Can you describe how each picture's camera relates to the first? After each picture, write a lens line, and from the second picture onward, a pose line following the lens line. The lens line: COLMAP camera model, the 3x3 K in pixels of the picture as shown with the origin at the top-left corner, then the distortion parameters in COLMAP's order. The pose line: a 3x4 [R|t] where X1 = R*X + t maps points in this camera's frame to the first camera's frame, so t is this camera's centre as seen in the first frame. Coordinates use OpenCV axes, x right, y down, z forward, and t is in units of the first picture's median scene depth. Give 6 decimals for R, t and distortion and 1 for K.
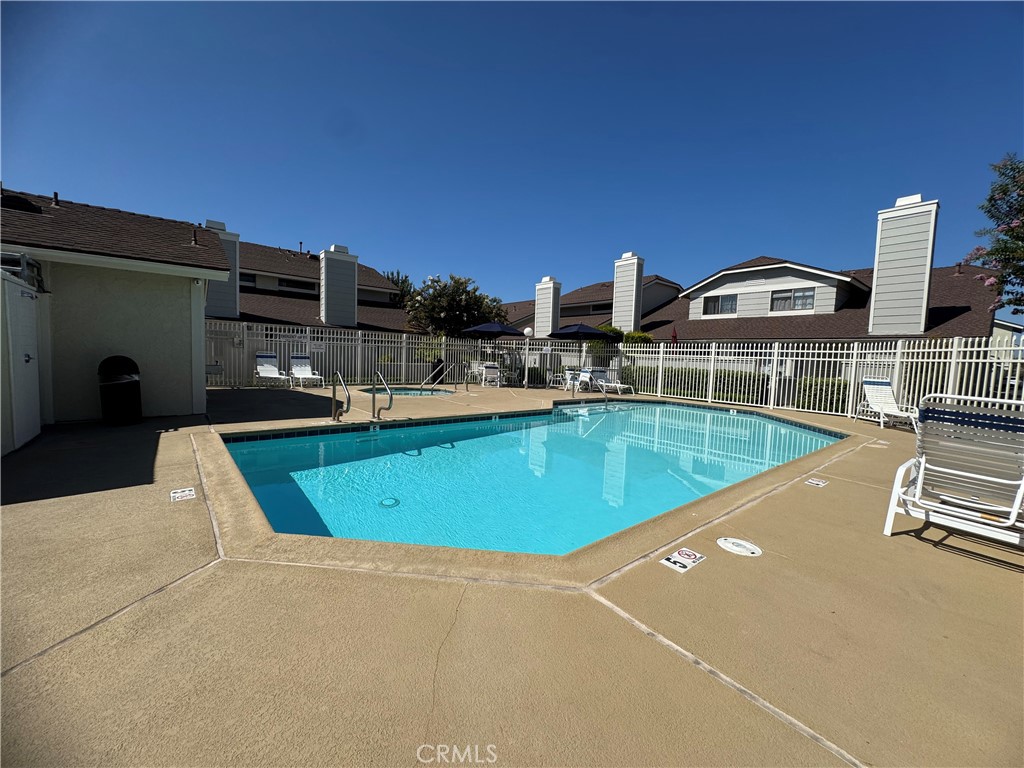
lens RADIAL K [[414.8, 0, 507.1], [0, 414.8, 385.2], [0, 0, 1]] dist [0.008743, 0.000433]
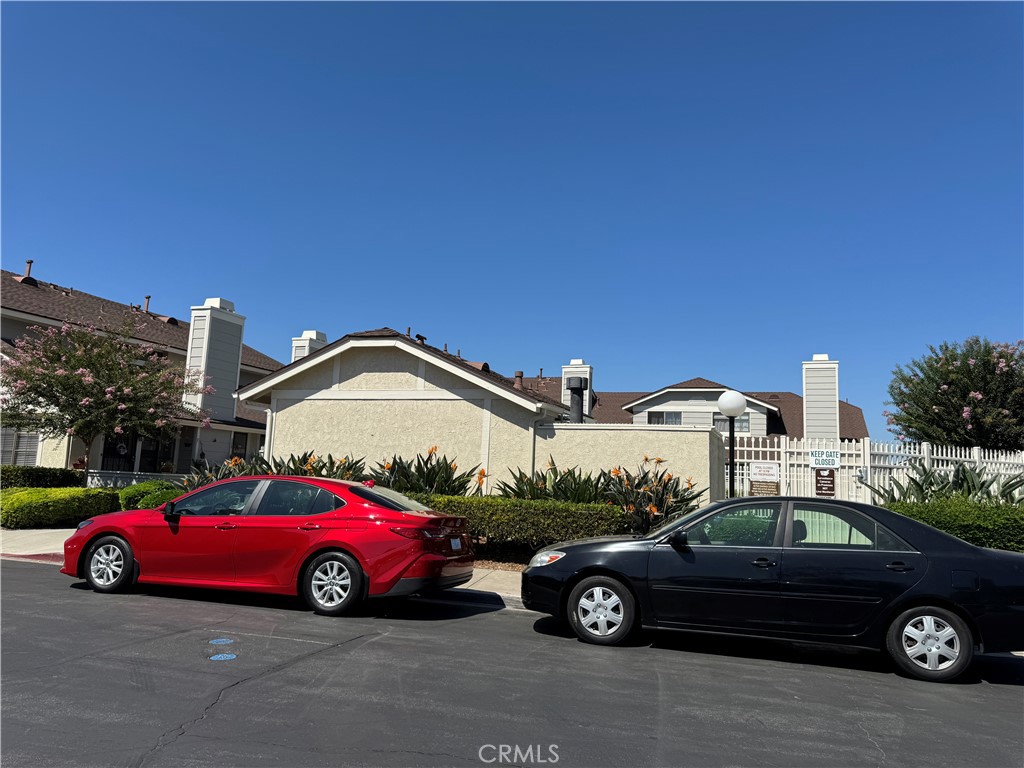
lens RADIAL K [[736.4, 0, 491.8], [0, 736.4, 384.5], [0, 0, 1]] dist [0.052665, -0.049741]
pose [[0.889156, 0.067567, 0.452589, -0.727450], [0.014927, 0.984230, -0.176260, 0.025895], [-0.457361, 0.163479, 0.874126, -0.396241]]
